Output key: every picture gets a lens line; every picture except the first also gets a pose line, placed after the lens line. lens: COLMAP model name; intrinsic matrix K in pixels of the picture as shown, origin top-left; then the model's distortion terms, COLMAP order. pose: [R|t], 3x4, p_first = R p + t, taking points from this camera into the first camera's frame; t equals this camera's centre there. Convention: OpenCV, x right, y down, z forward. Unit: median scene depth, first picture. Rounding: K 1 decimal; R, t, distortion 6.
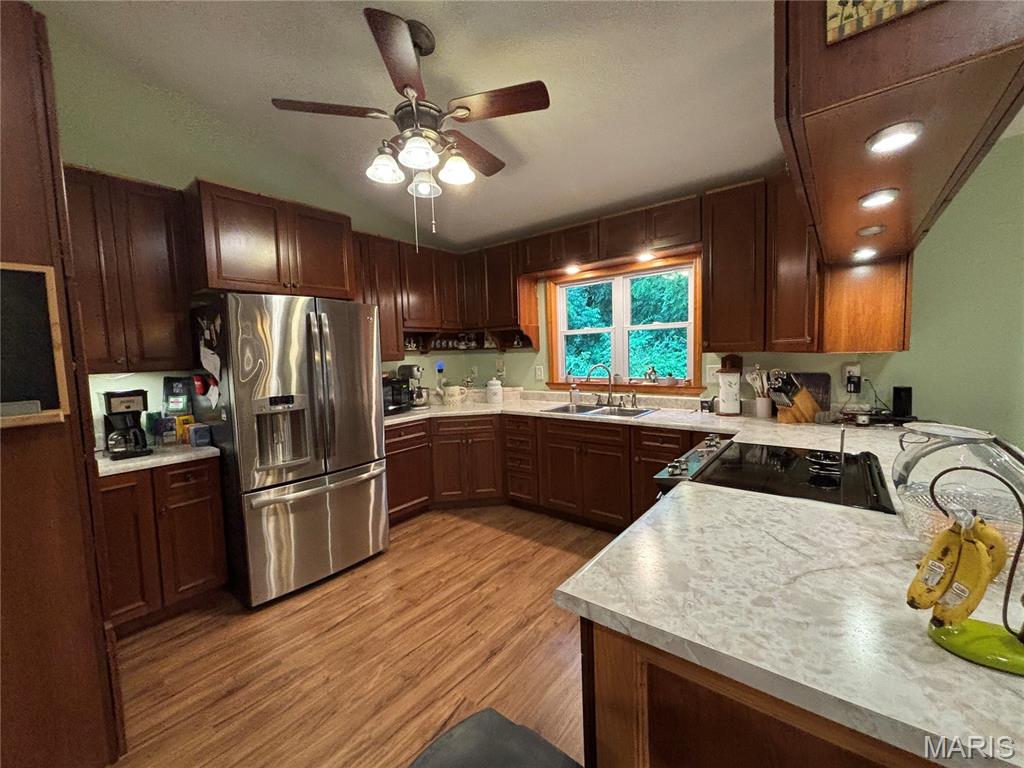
lens RADIAL K [[412.7, 0, 511.5], [0, 412.7, 383.1], [0, 0, 1]] dist [0.008766, -0.000172]
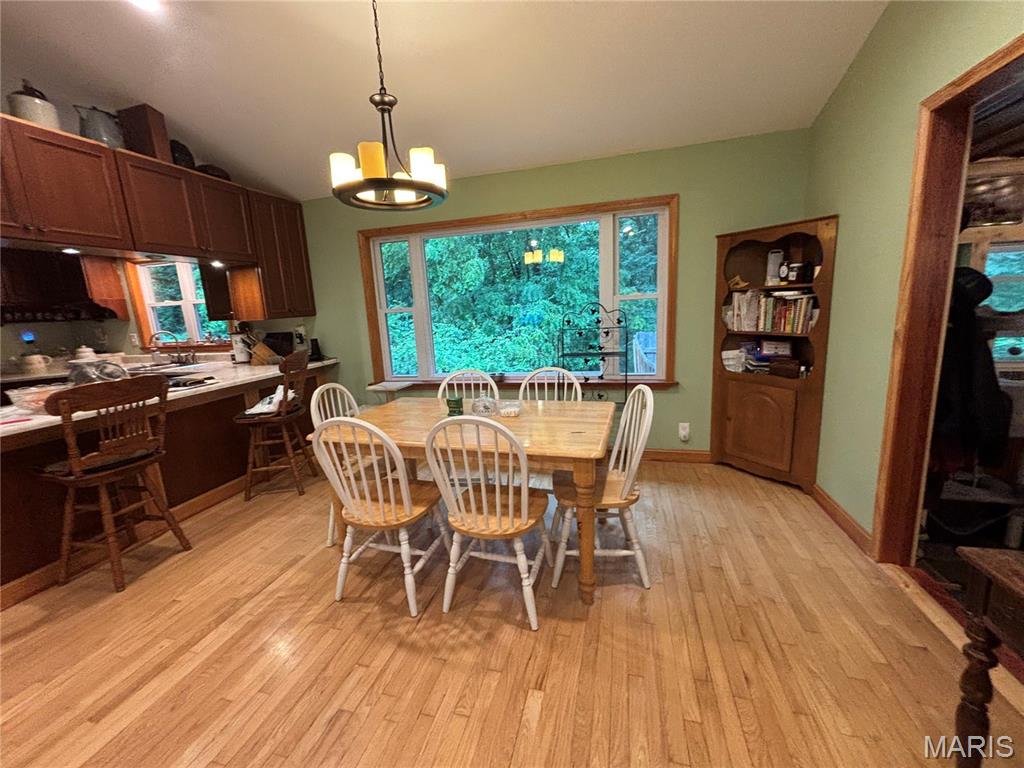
lens RADIAL K [[412.7, 0, 511.8], [0, 412.7, 383.4], [0, 0, 1]] dist [0.008766, -0.000172]
pose [[0.921507, -0.088233, 0.378207, 0.747929], [0.052293, 0.993171, 0.104289, 0.039880], [-0.384826, -0.076325, 0.919828, -0.637723]]
